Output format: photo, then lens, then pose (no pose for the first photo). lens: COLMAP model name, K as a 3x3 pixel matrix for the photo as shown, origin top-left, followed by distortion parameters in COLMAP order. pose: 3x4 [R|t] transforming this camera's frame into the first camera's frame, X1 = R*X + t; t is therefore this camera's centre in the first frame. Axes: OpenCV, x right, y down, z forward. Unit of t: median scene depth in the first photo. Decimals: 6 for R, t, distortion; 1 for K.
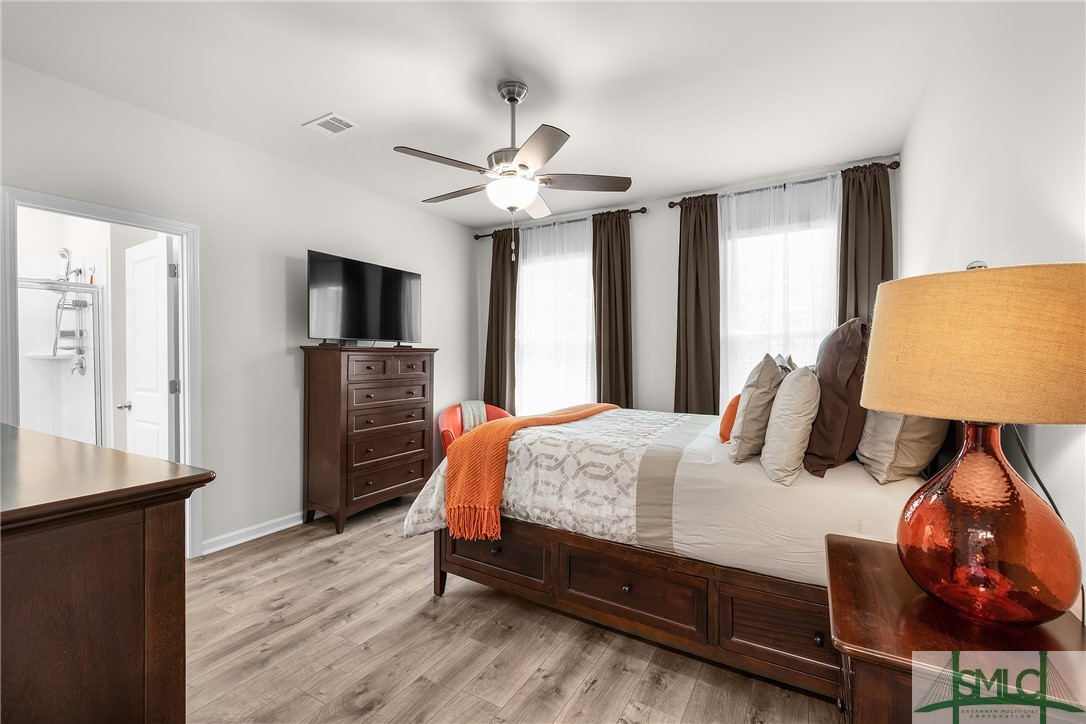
lens RADIAL K [[463.2, 0, 545.0], [0, 463.2, 359.0], [0, 0, 1]] dist [0.004306, -0.000481]
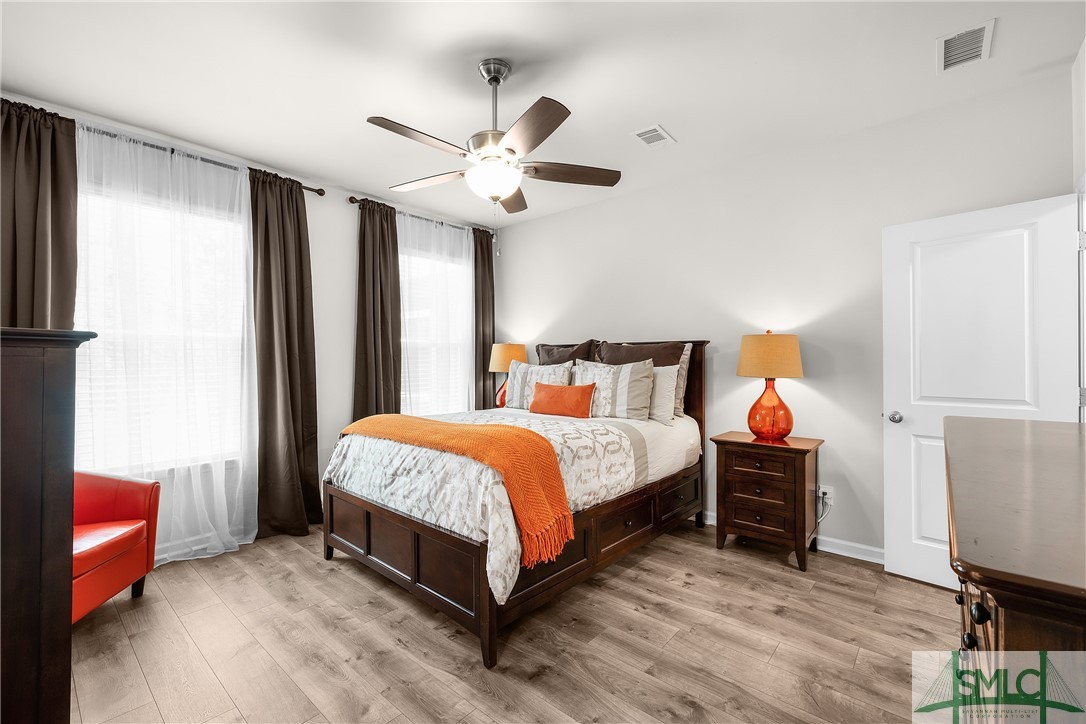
lens RADIAL K [[463.2, 0, 545.1], [0, 463.2, 360.6], [0, 0, 1]] dist [0.004306, -0.000481]
pose [[0.183594, 0.002021, 0.983000, -1.139559], [0.010255, 0.999940, -0.003972, -0.000425], [-0.982949, 0.010810, 0.183562, 0.887937]]
